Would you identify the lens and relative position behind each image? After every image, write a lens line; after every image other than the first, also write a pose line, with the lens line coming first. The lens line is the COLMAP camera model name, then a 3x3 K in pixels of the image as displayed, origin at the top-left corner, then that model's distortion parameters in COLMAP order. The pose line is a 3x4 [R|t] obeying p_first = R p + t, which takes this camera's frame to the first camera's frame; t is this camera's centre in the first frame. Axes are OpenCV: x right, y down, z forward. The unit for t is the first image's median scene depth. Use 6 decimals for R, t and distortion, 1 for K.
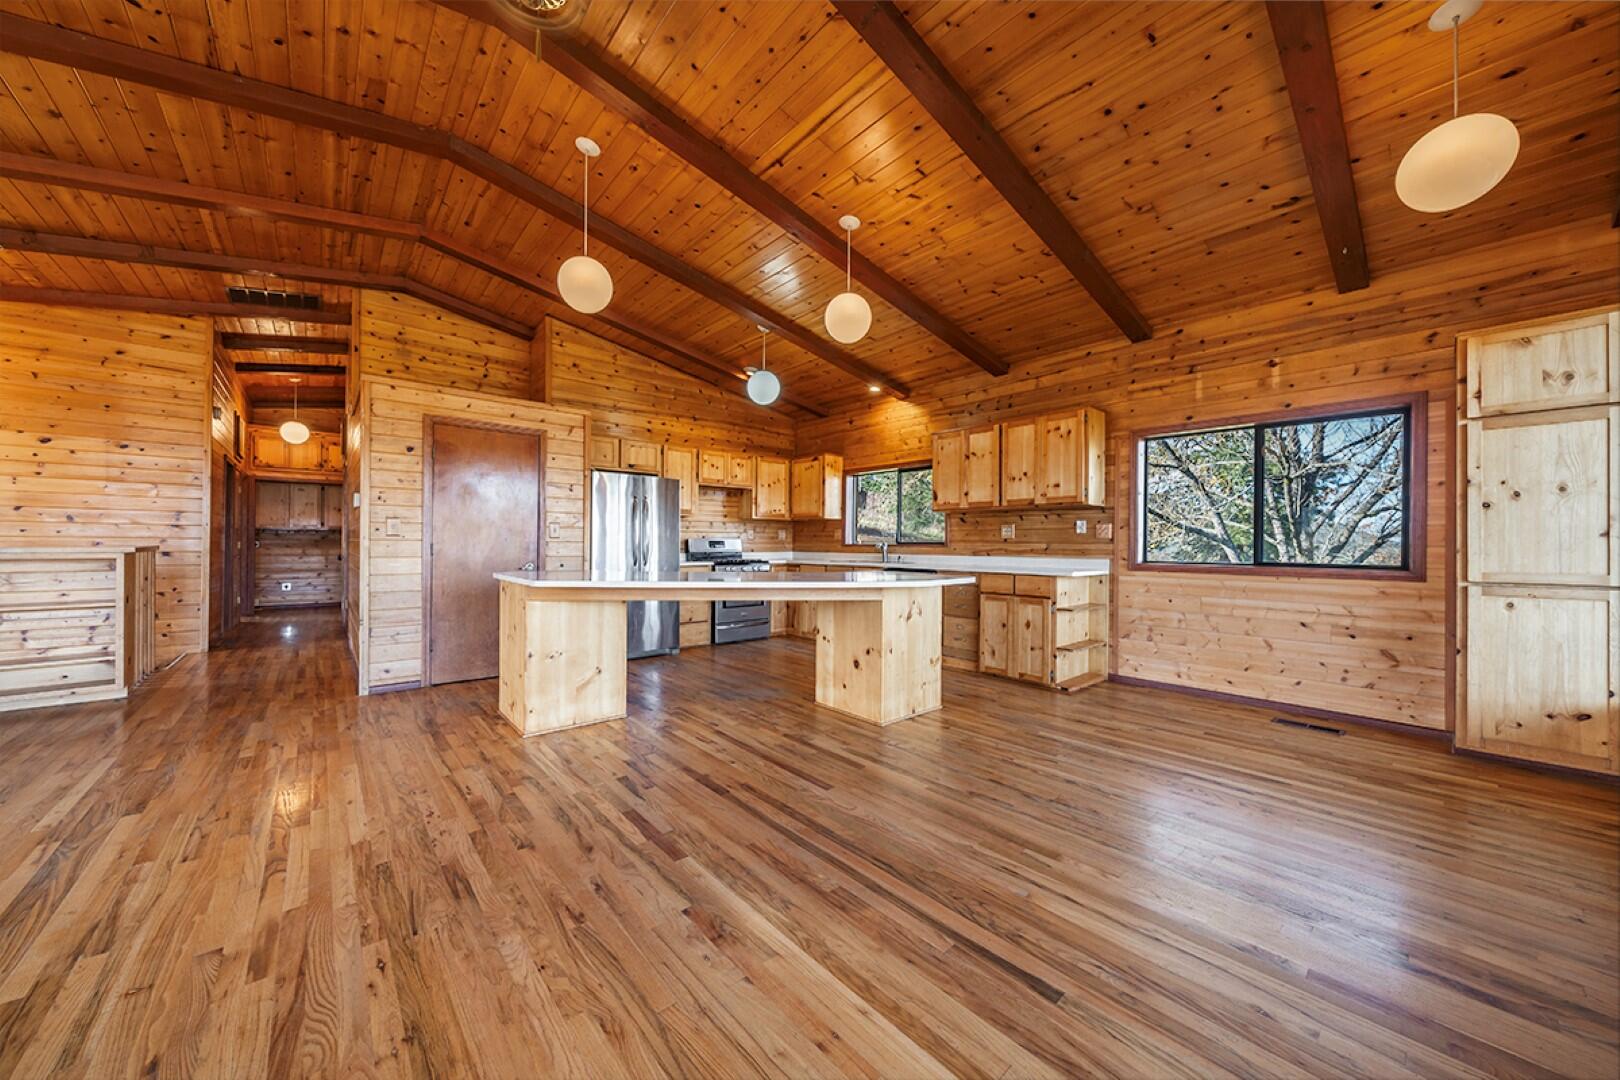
lens RADIAL K [[555.9, 0, 801.9], [0, 555.9, 543.7], [0, 0, 1]] dist [0.000094, 0.000130]
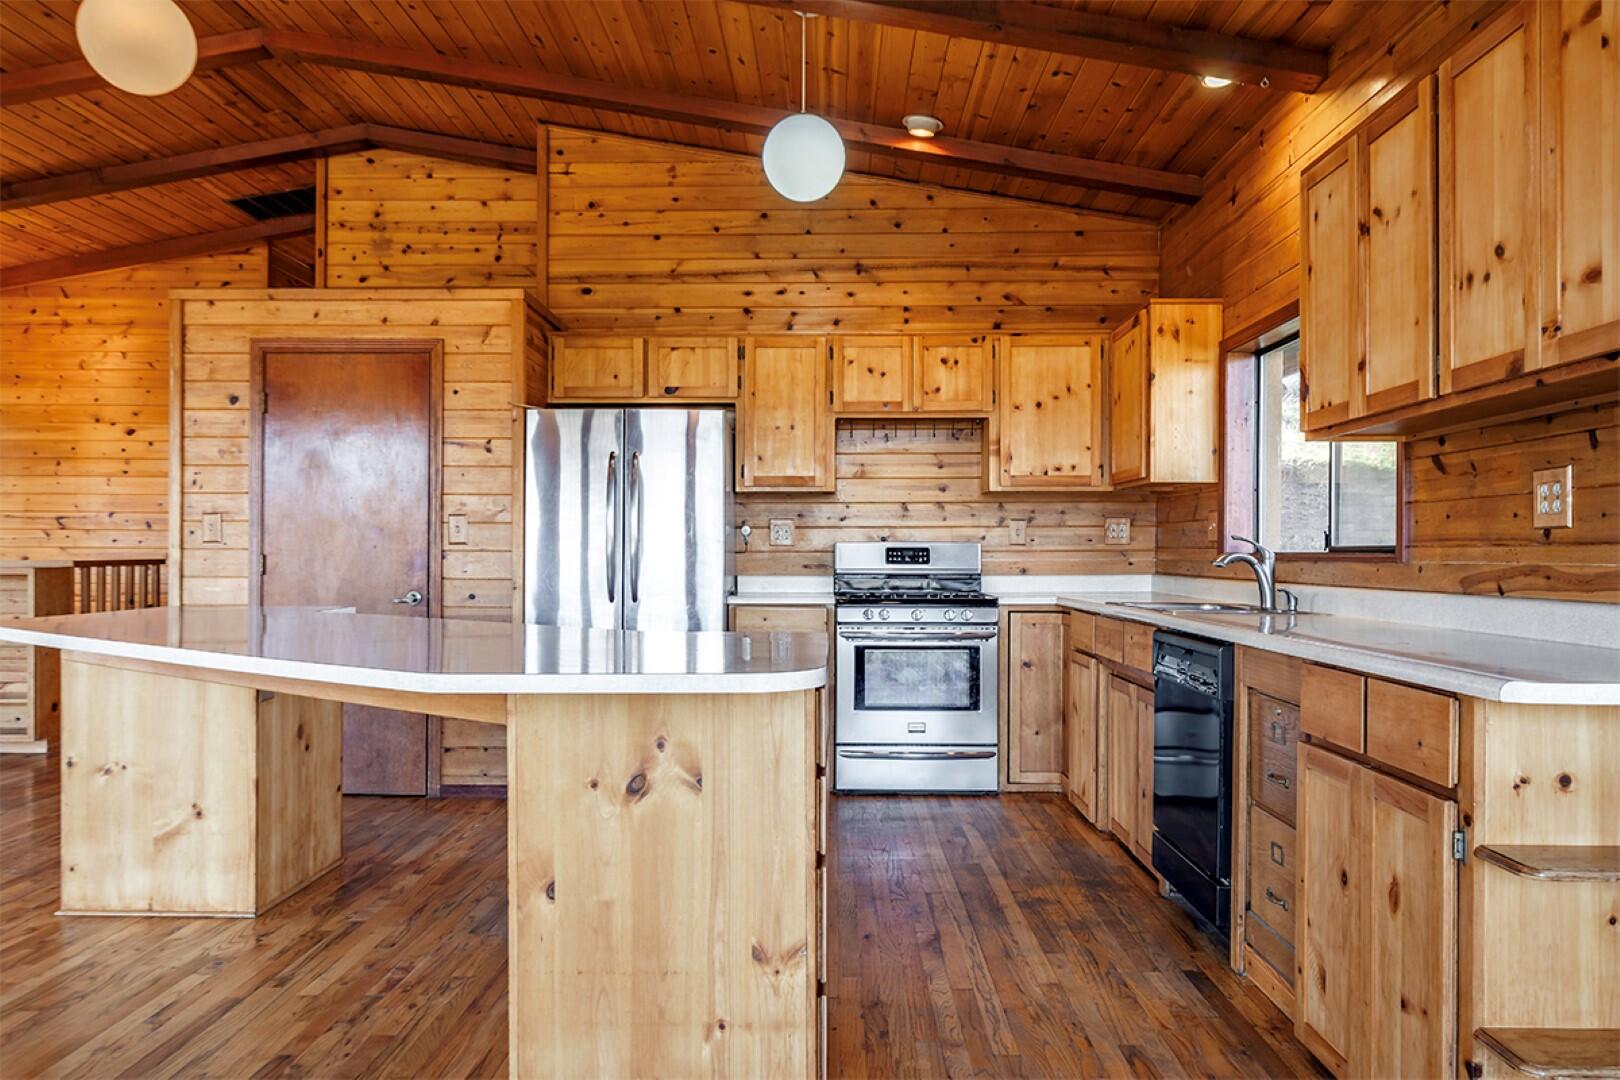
lens RADIAL K [[1109.2, 0, 809.0], [0, 1109.2, 539.3], [0, 0, 1]] dist [0.002192, 0.002854]
pose [[0.740334, -0.012846, -0.672116, 0.439234], [0.002012, 0.999855, -0.016894, 0.003556], [0.672236, 0.011155, 0.740253, 0.399638]]
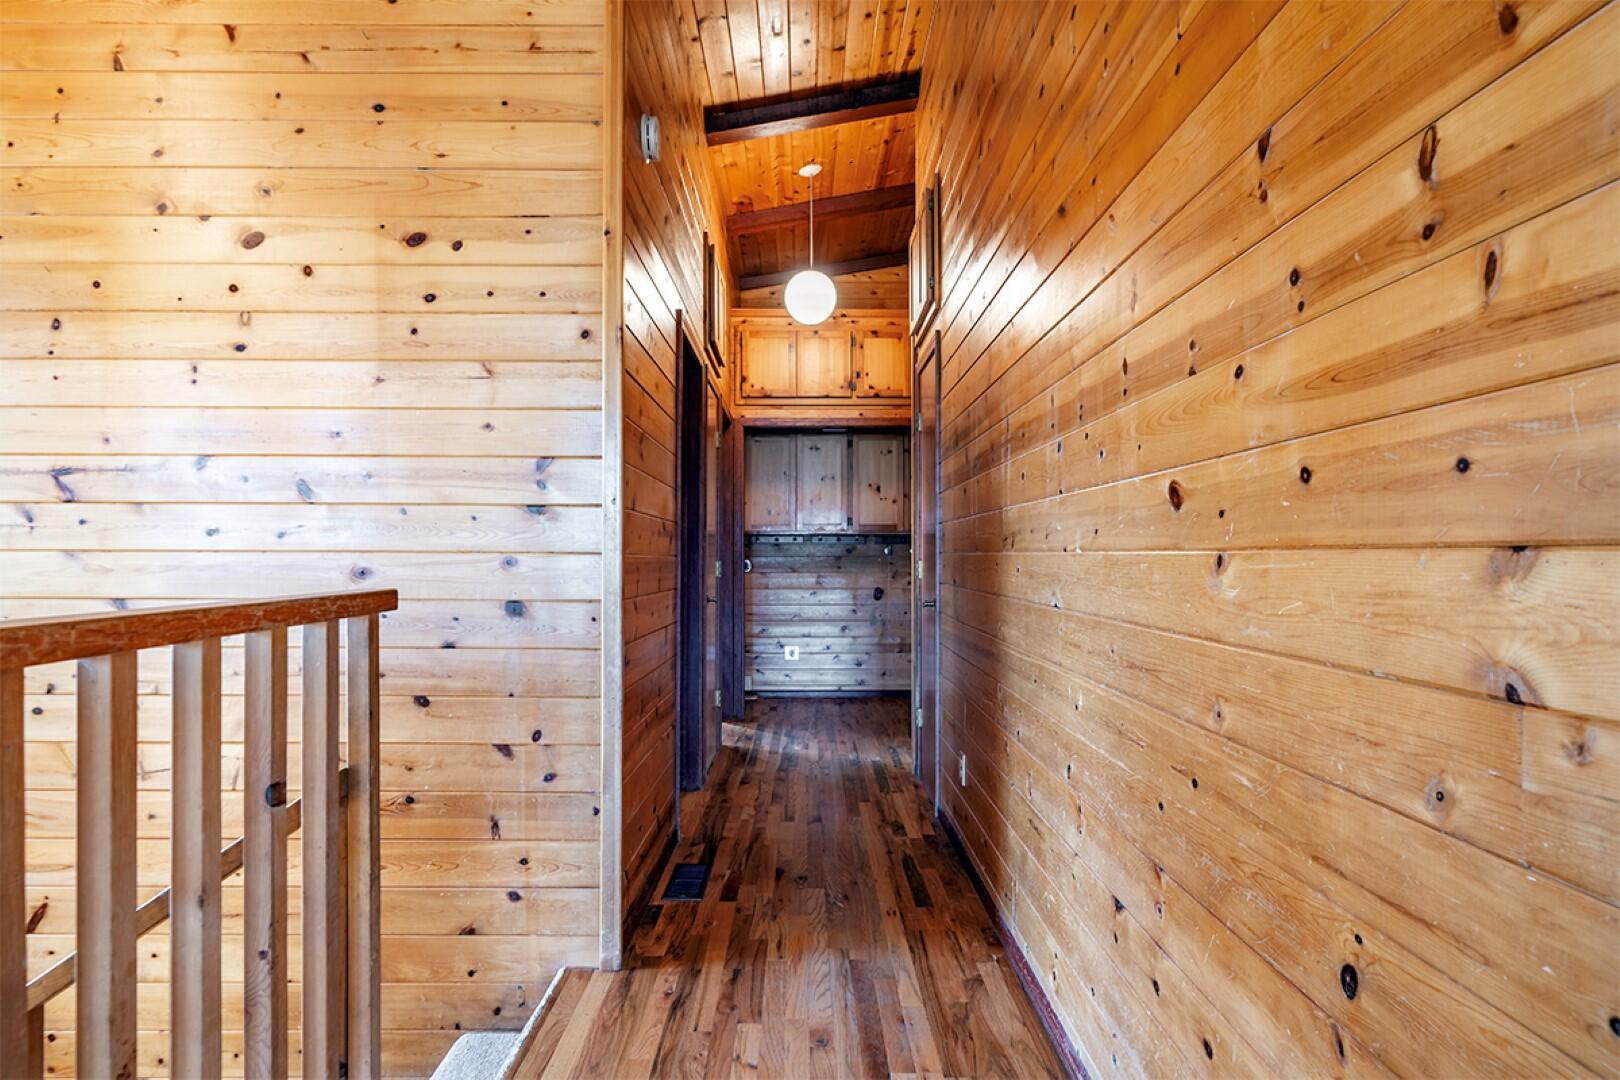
lens RADIAL K [[860.3, 0, 808.0], [0, 860.3, 554.0], [0, 0, 1]] dist [0.000459, -0.001137]
pose [[0.760918, -0.010913, -0.648756, -0.717681], [0.008158, 0.999940, -0.007252, -0.004776], [0.648796, 0.000226, 0.760962, 0.733923]]
